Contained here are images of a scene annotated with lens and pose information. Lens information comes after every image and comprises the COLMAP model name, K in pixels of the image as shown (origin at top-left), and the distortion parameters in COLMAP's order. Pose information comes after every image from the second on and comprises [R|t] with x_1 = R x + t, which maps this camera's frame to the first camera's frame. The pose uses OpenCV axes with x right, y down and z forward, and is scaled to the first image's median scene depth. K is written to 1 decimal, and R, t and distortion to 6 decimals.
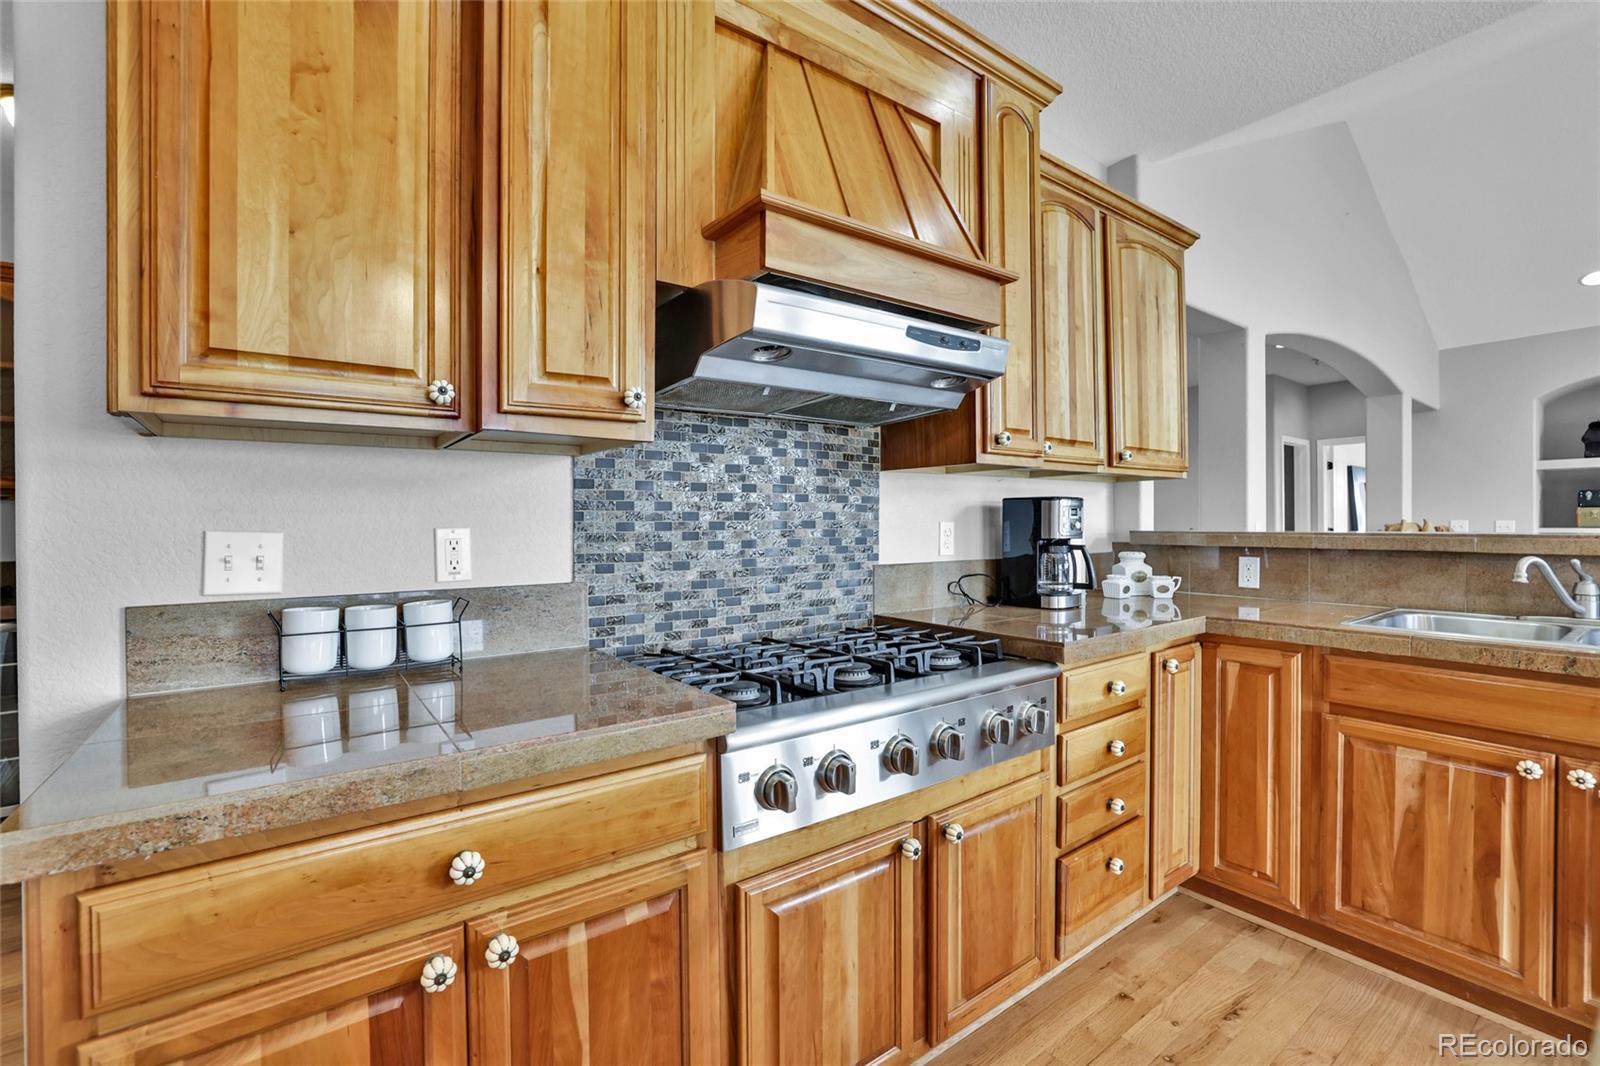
lens RADIAL K [[676.2, 0, 763.2], [0, 676.2, 529.3], [0, 0, 1]] dist [-0.048761, 0.011063]
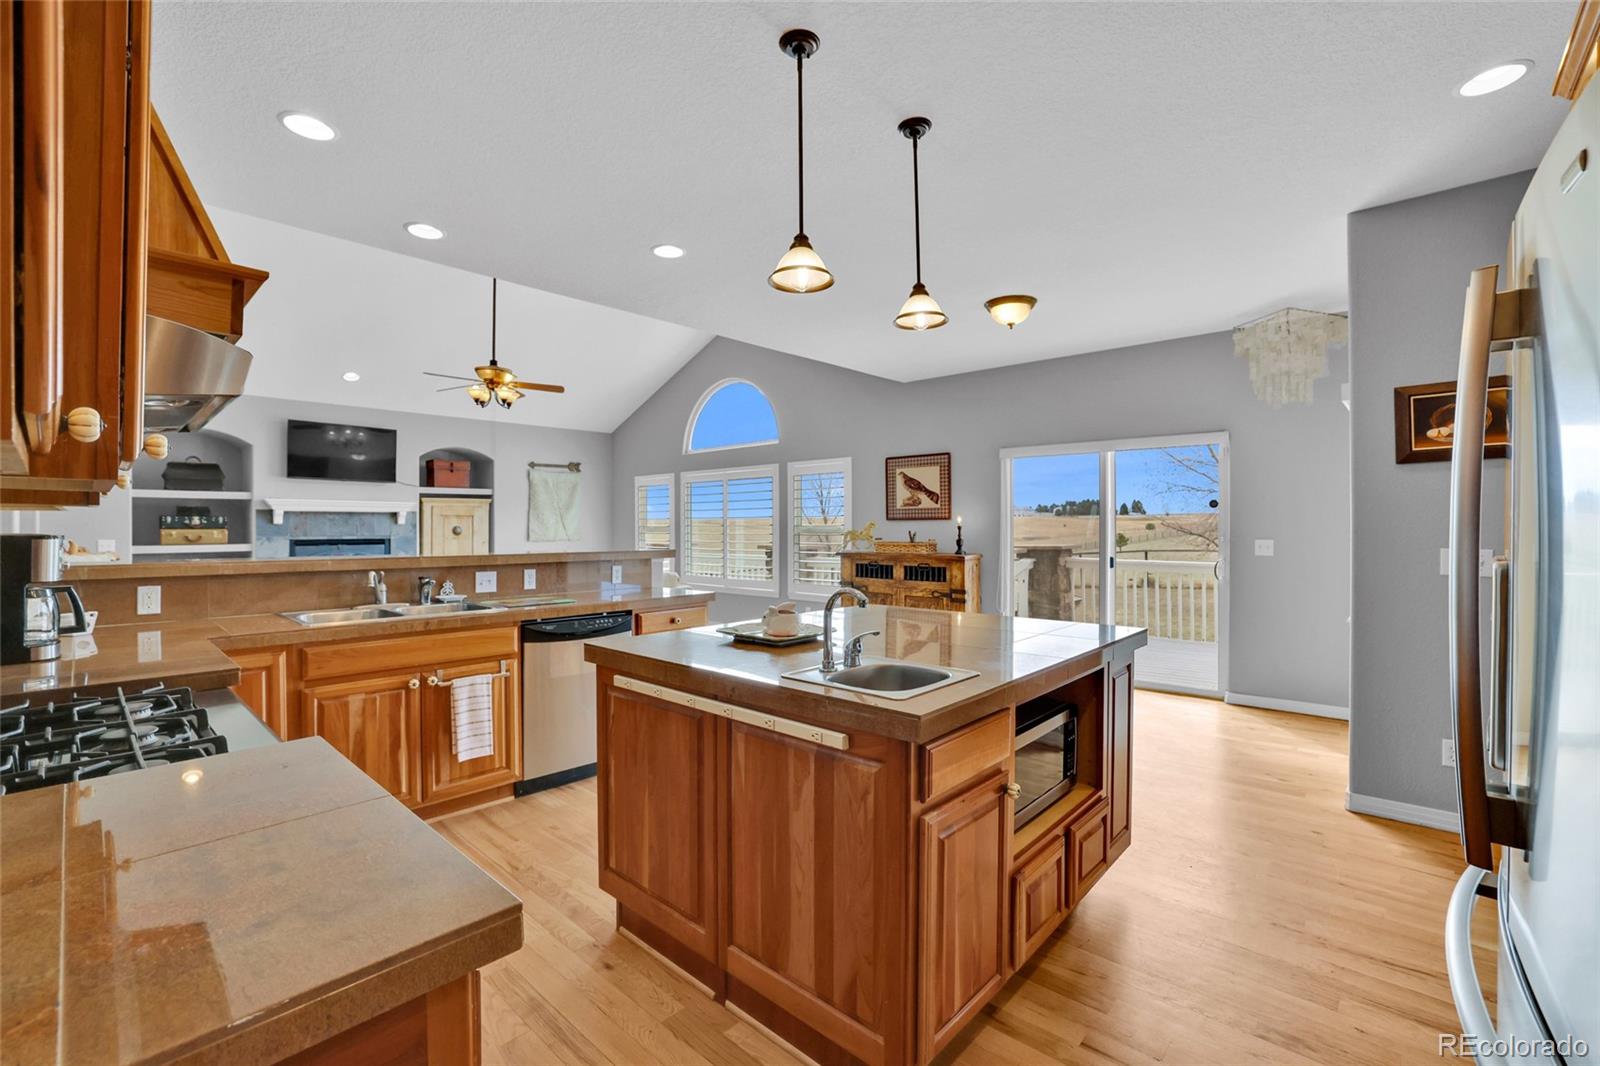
lens RADIAL K [[699.3, 0, 794.5], [0, 699.3, 528.1], [0, 0, 1]] dist [-0.051252, 0.021636]
pose [[-0.208614, 0.004628, 0.977987, -0.768970], [0.013133, 0.999912, -0.001931, -0.049842], [-0.977910, 0.012441, -0.208656, 0.237962]]
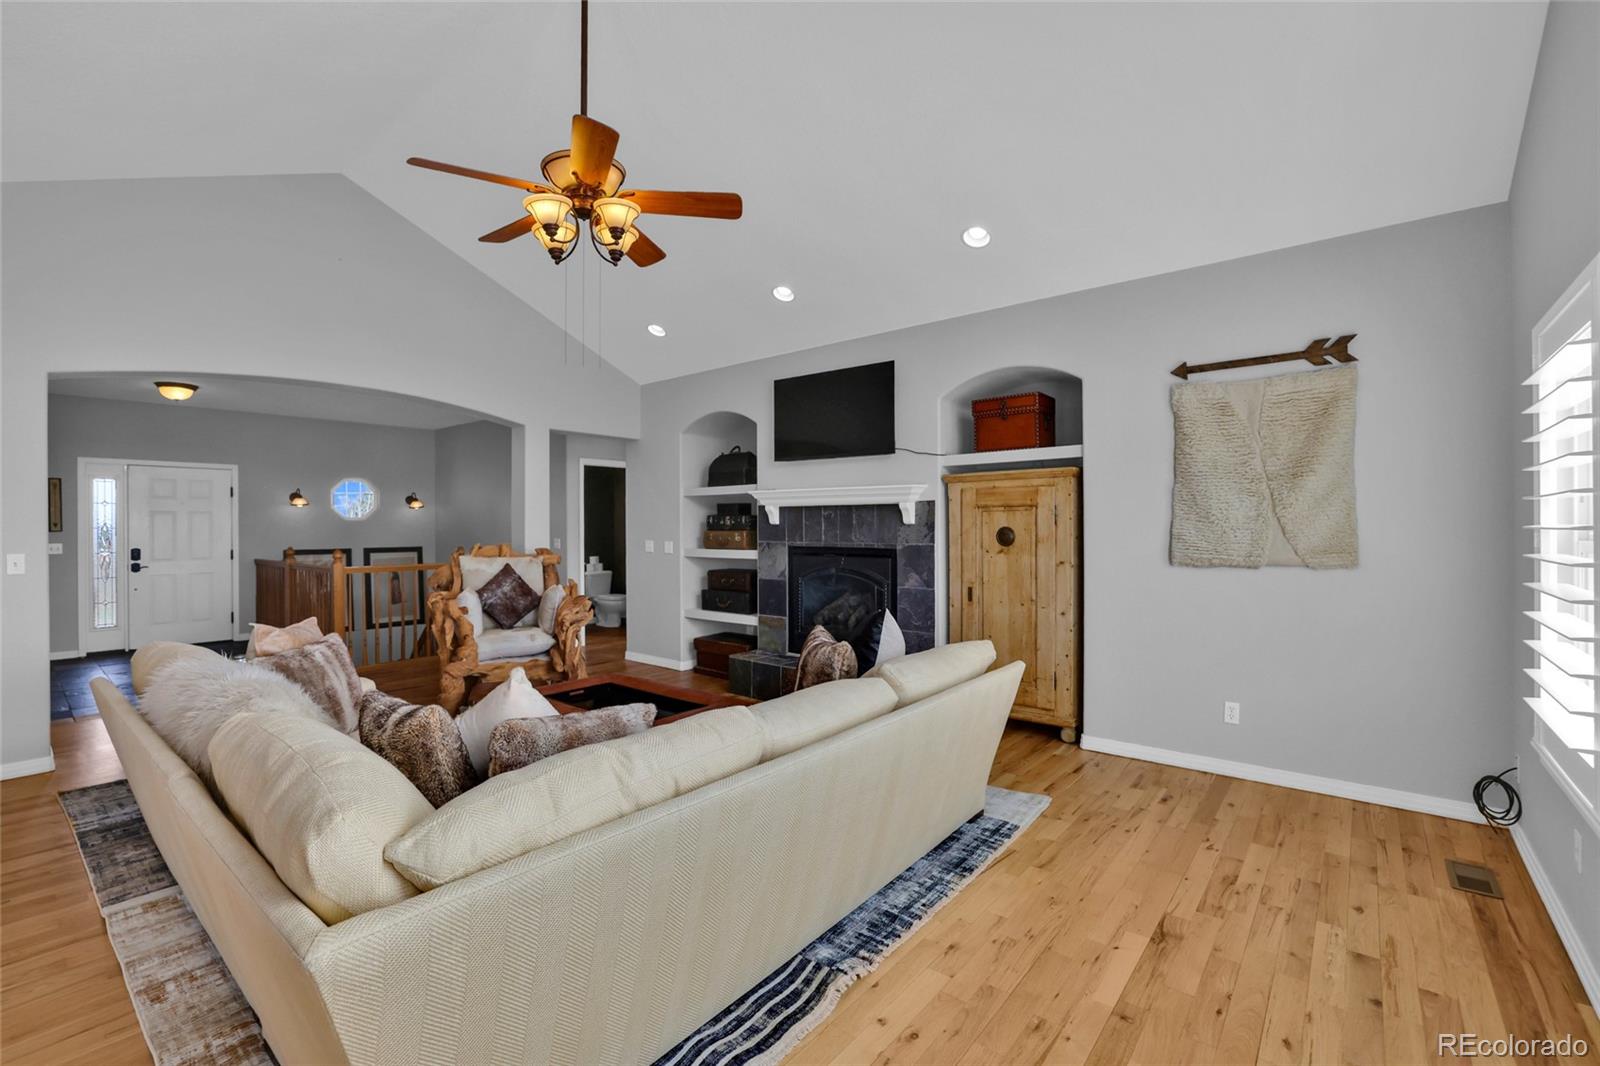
lens RADIAL K [[699.3, 0, 805.7], [0, 699.3, 528.5], [0, 0, 1]] dist [-0.042434, 0.012398]
pose [[0.966123, 0.000311, 0.258083, 3.264111], [0.001432, 0.999977, -0.006566, -0.085104], [-0.258079, 0.006713, 0.966100, -0.636681]]
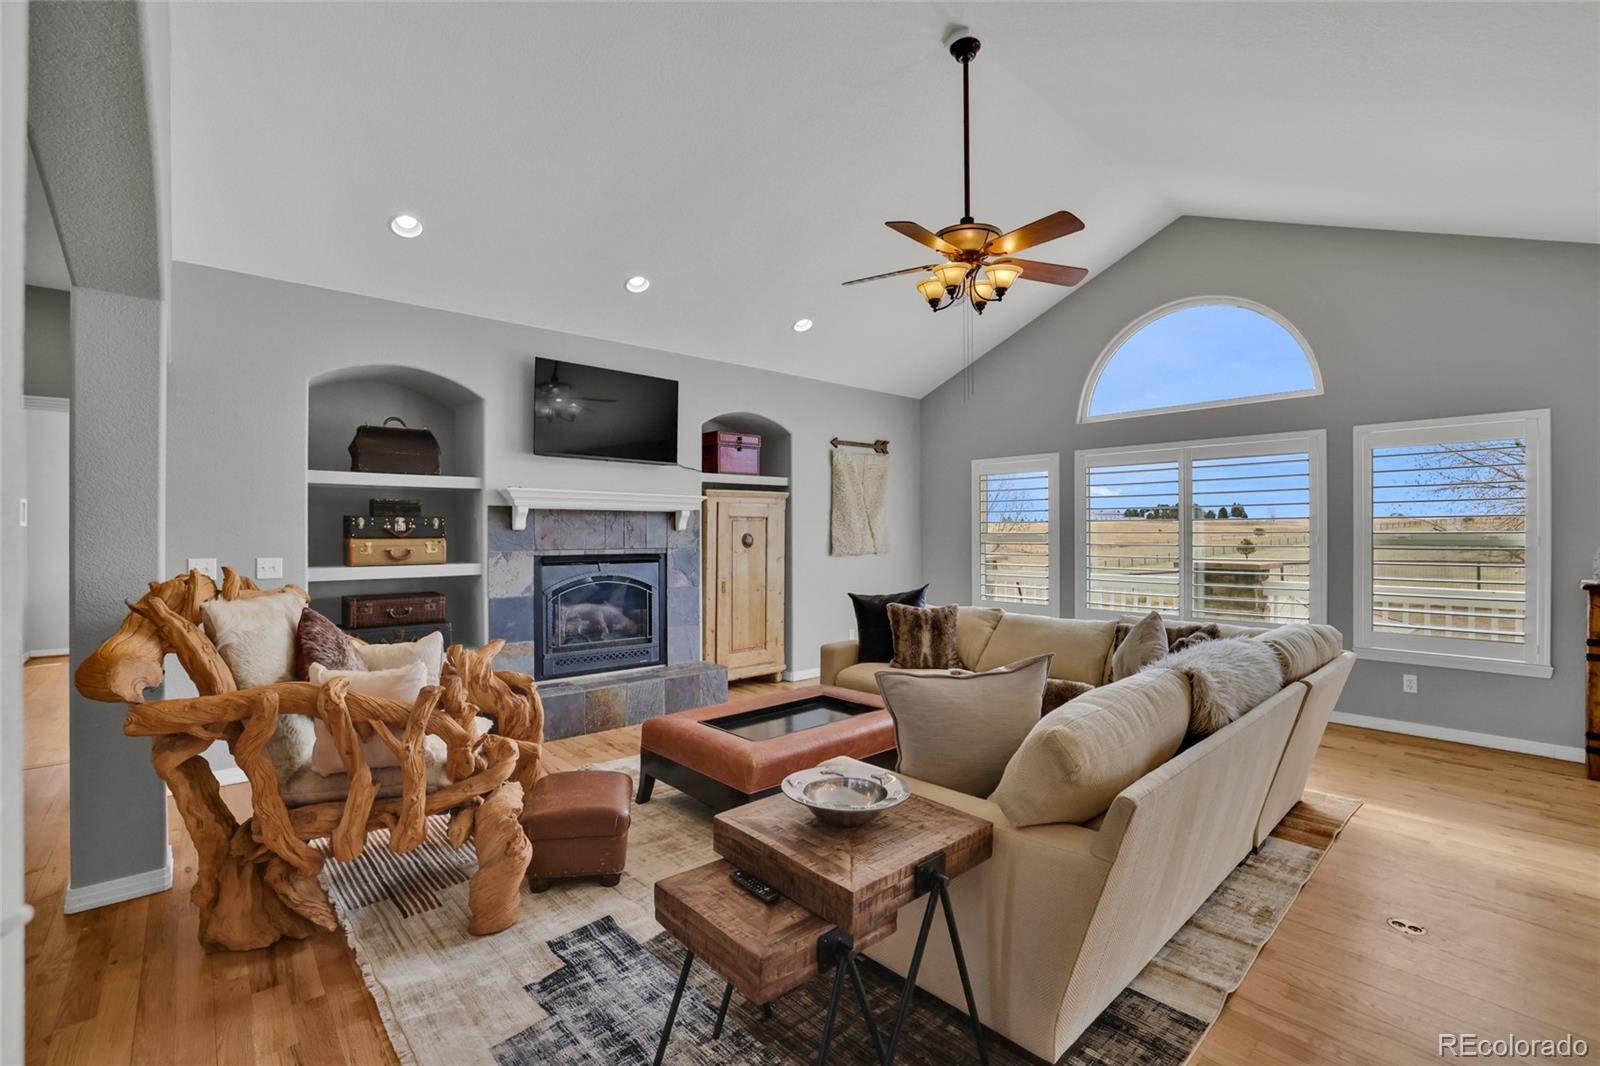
lens RADIAL K [[699.7, 0, 785.3], [0, 699.7, 525.0], [0, 0, 1]] dist [-0.048206, 0.016797]
pose [[-0.095279, 0.014931, 0.995339, 1.315006], [0.010798, 0.999844, -0.013965, -0.095831], [-0.995392, 0.009418, -0.095425, 1.709397]]
